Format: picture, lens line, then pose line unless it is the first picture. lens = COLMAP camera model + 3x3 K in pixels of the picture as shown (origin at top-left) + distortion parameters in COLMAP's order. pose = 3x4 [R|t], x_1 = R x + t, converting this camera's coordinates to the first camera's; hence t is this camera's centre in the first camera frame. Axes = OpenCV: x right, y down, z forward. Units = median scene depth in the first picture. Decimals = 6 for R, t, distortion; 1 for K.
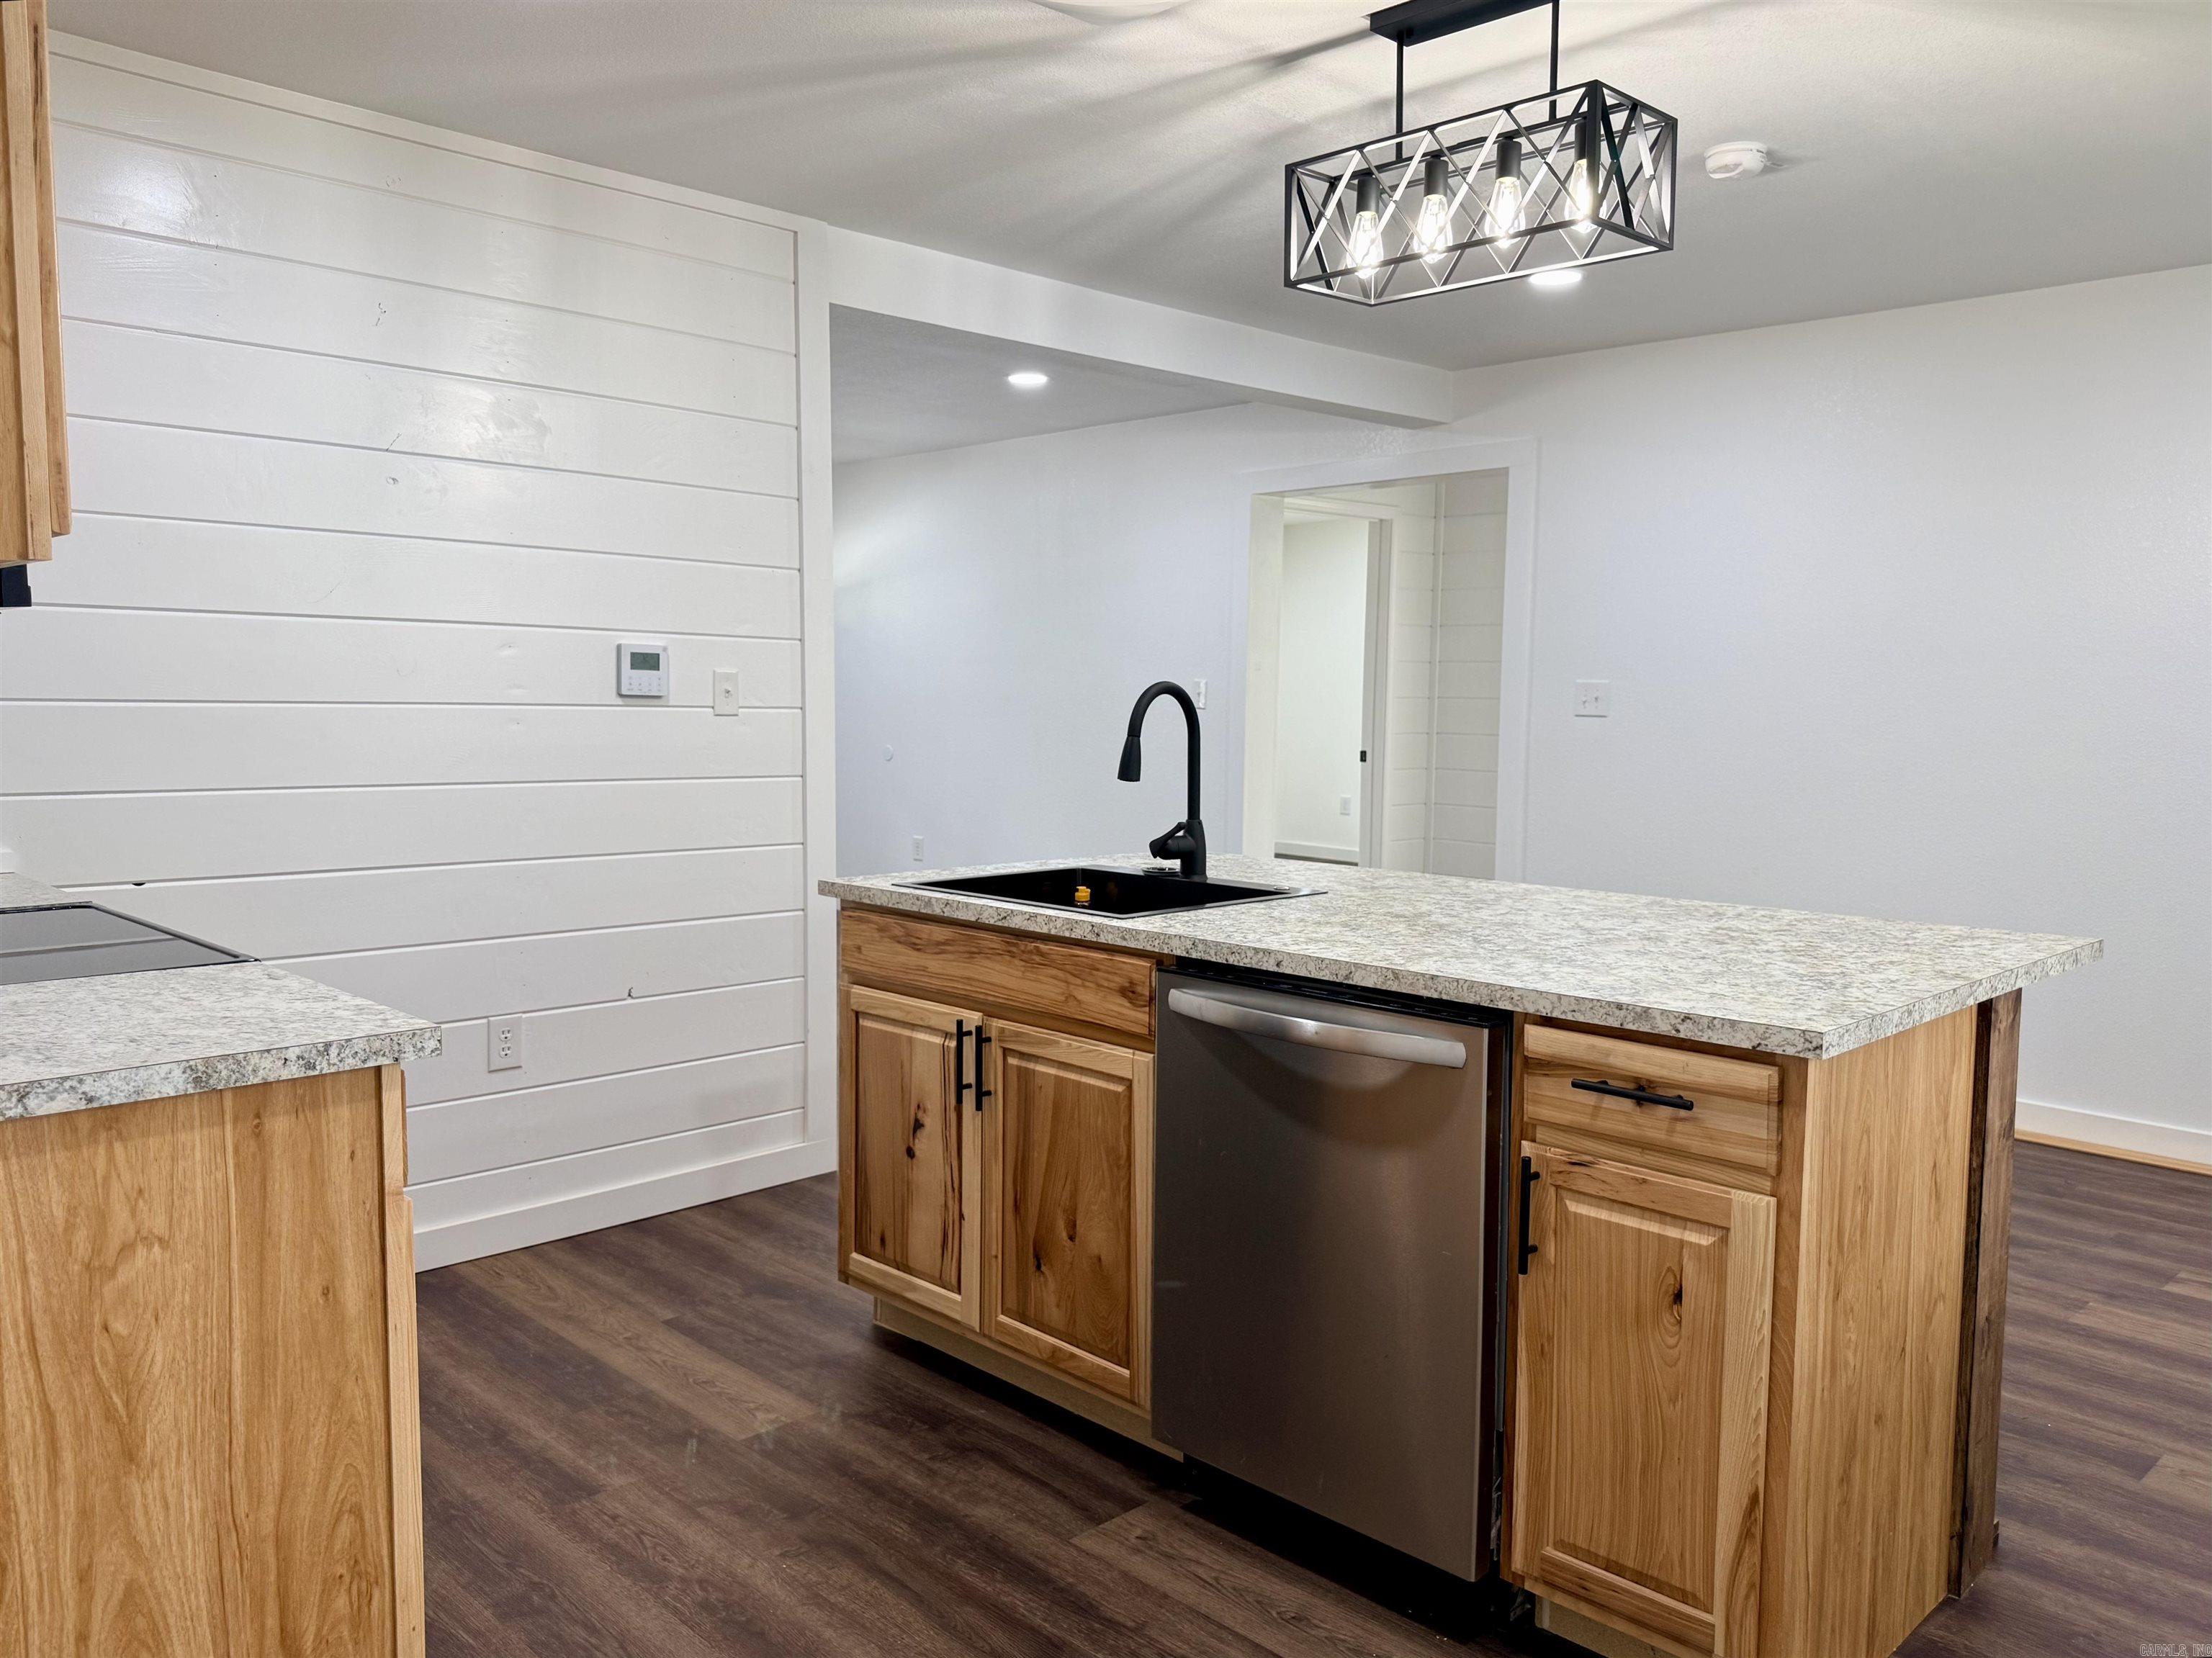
lens RADIAL K [[1652.1, 0, 1106.0], [0, 1652.1, 829.0], [0, 0, 1]] dist [0.122322, -0.181295]
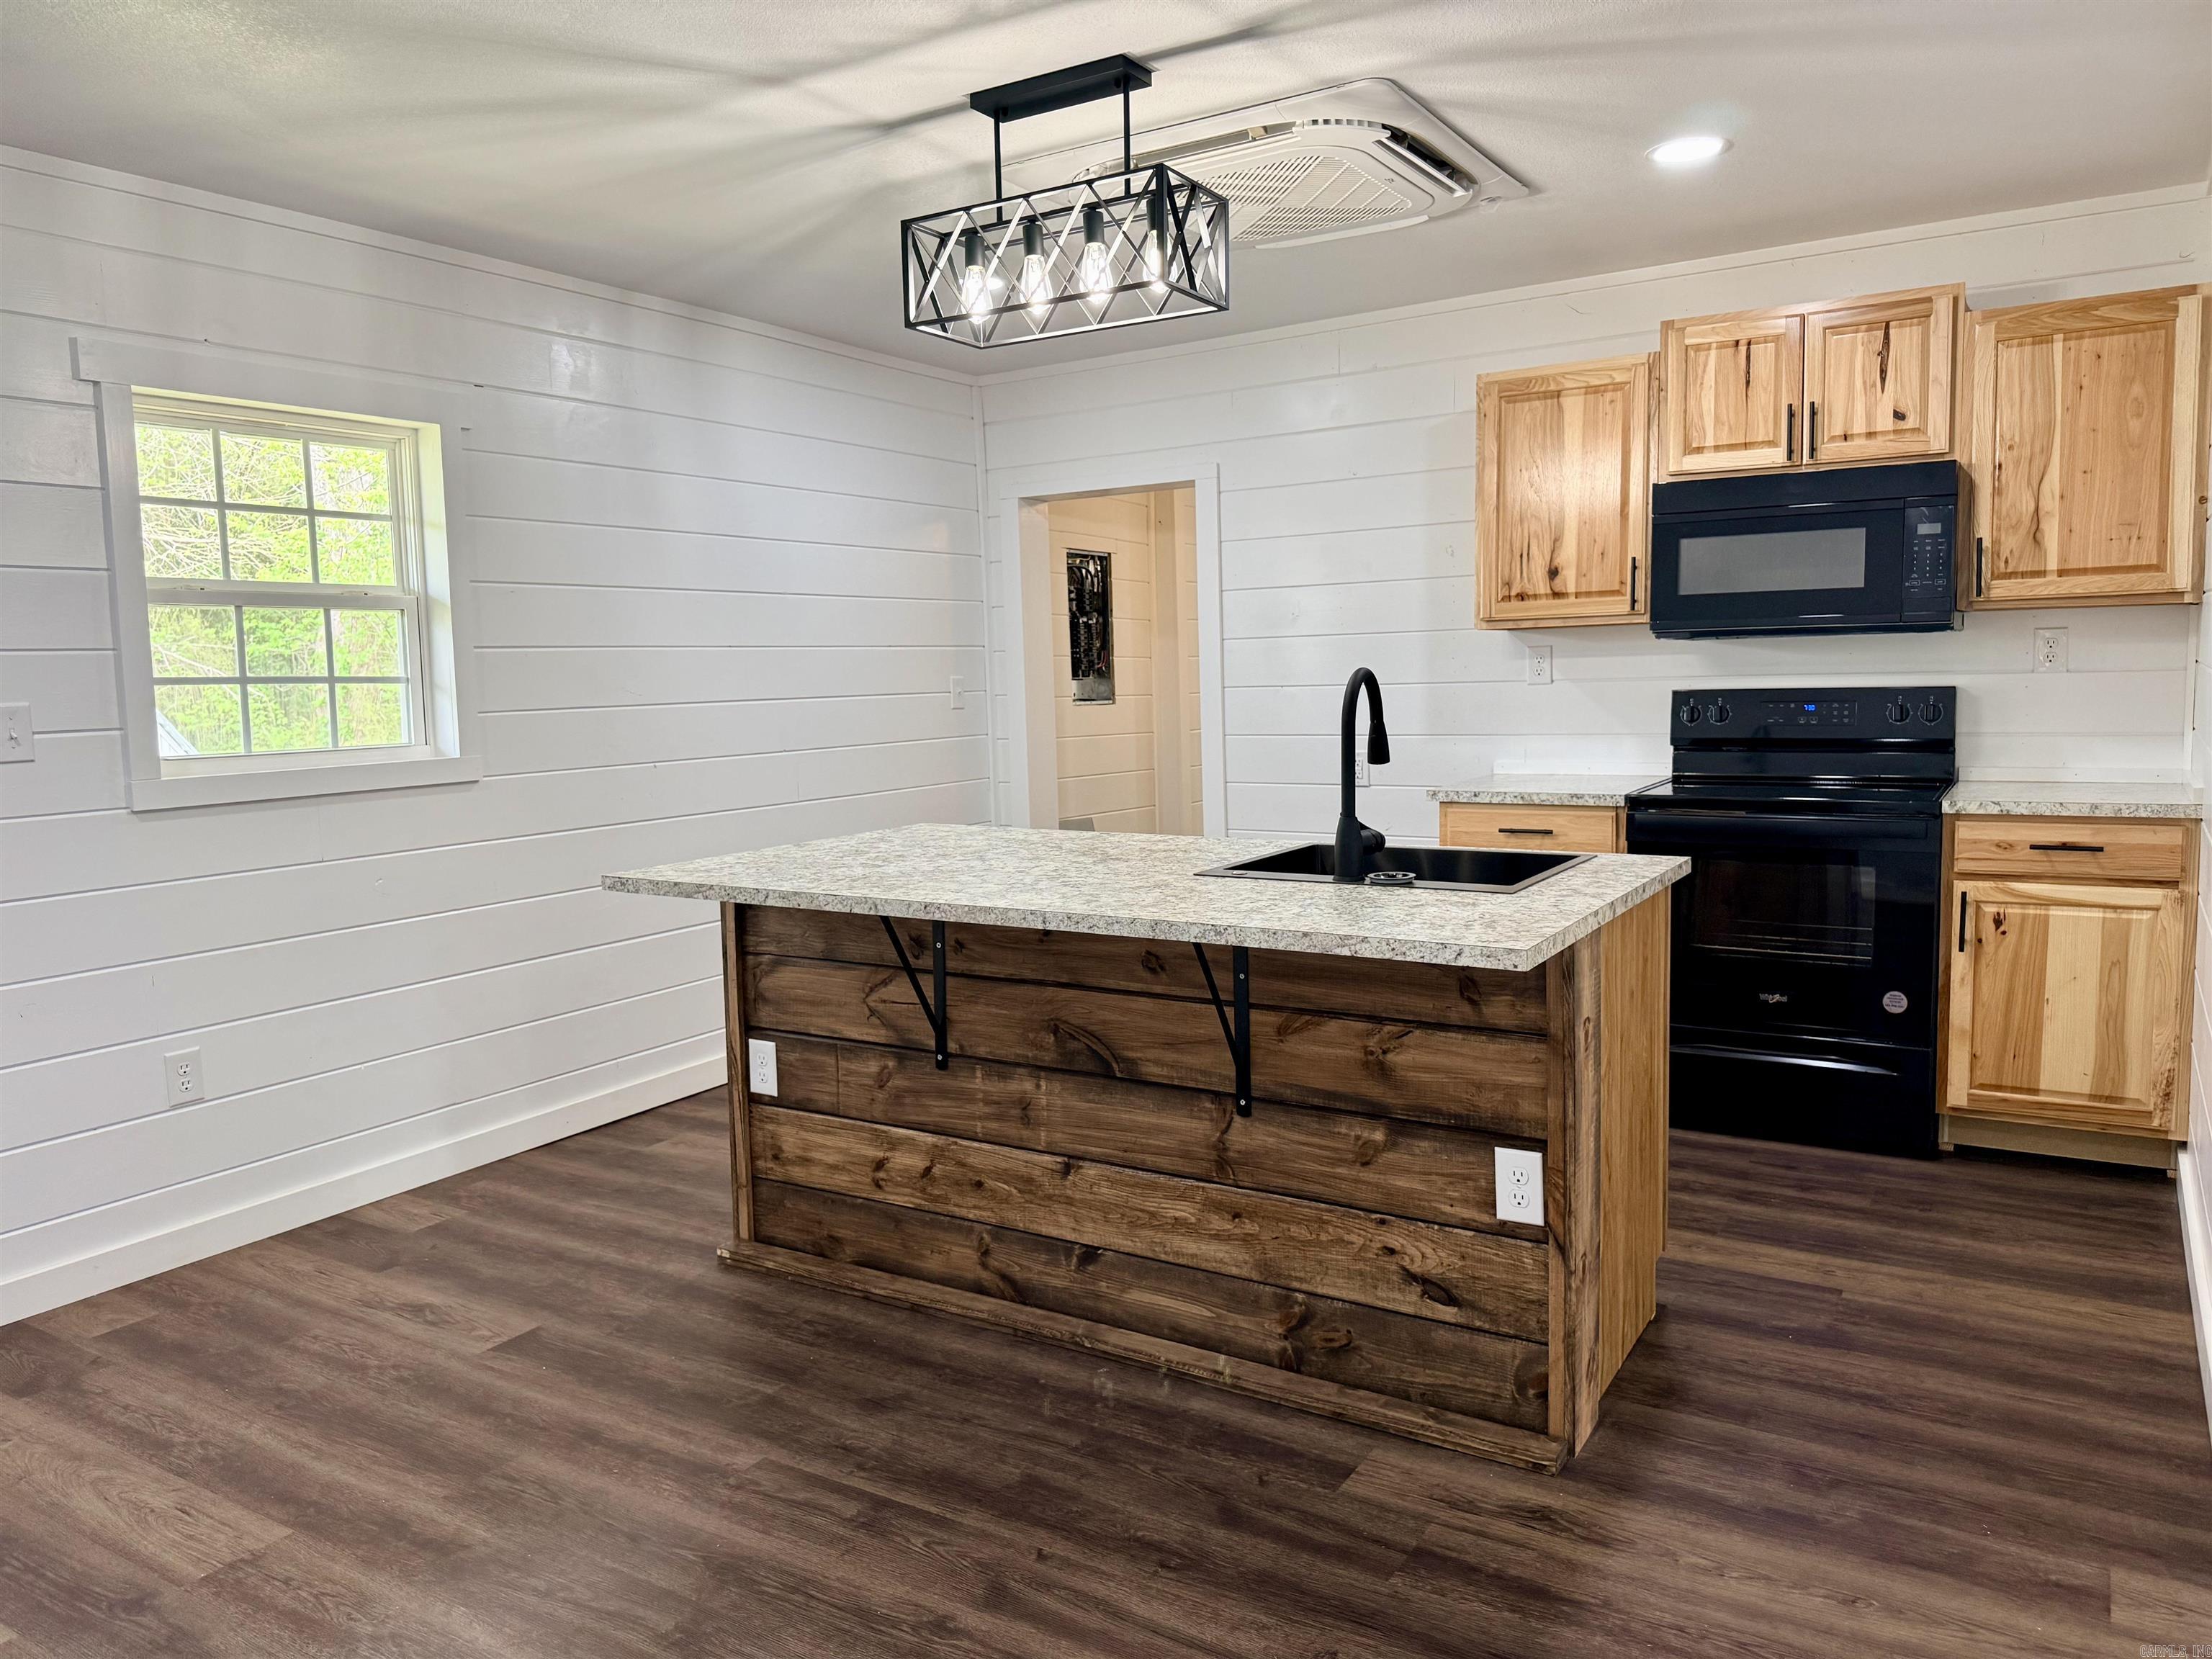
lens RADIAL K [[1568.2, 0, 1106.0], [0, 1568.2, 829.5], [0, 0, 1]] dist [0.036877, -0.040841]
pose [[-0.973549, 0.036276, -0.225578, 0.465341], [-0.005978, 0.982933, 0.183869, -0.190563], [0.228398, 0.180354, -0.956717, 2.187265]]
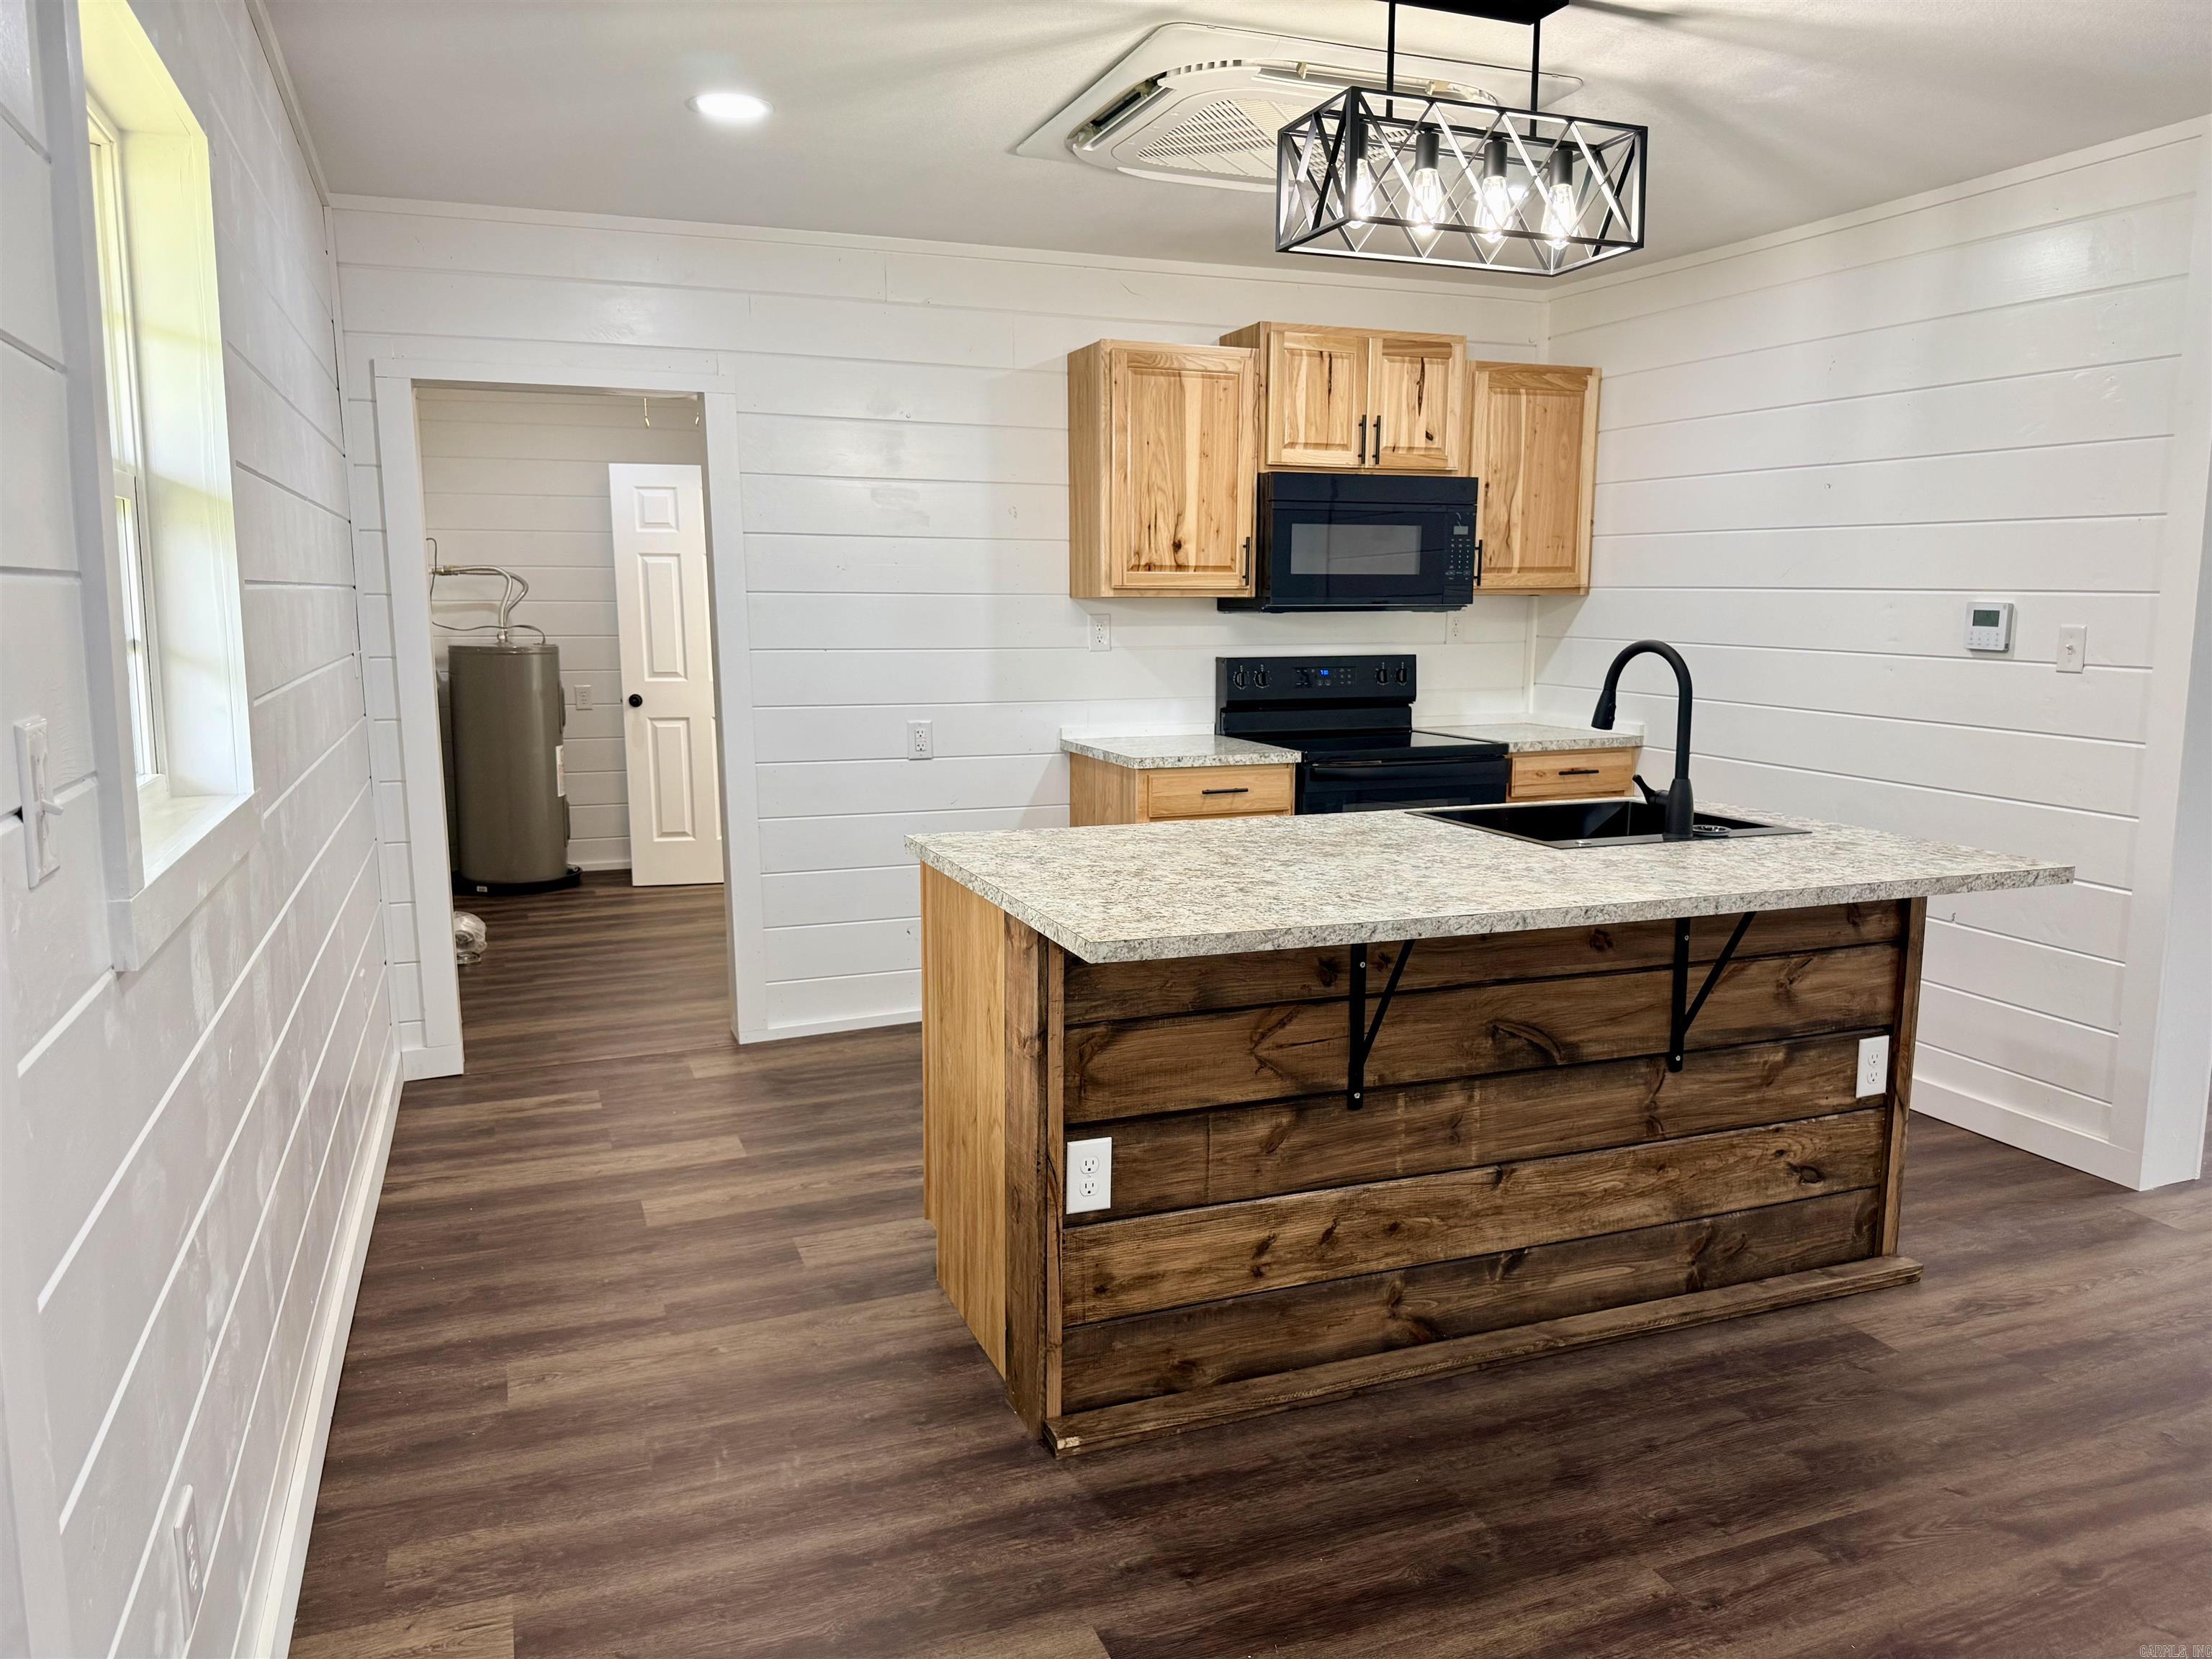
lens RADIAL K [[1550.5, 0, 1111.0], [0, 1550.5, 835.1], [0, 0, 1]] dist [0.155496, -0.320639]
pose [[-0.395103, 0.125215, -0.910063, 1.288987], [-0.085384, 0.981373, 0.172096, -0.128922], [0.914660, 0.145701, -0.377052, 1.267255]]
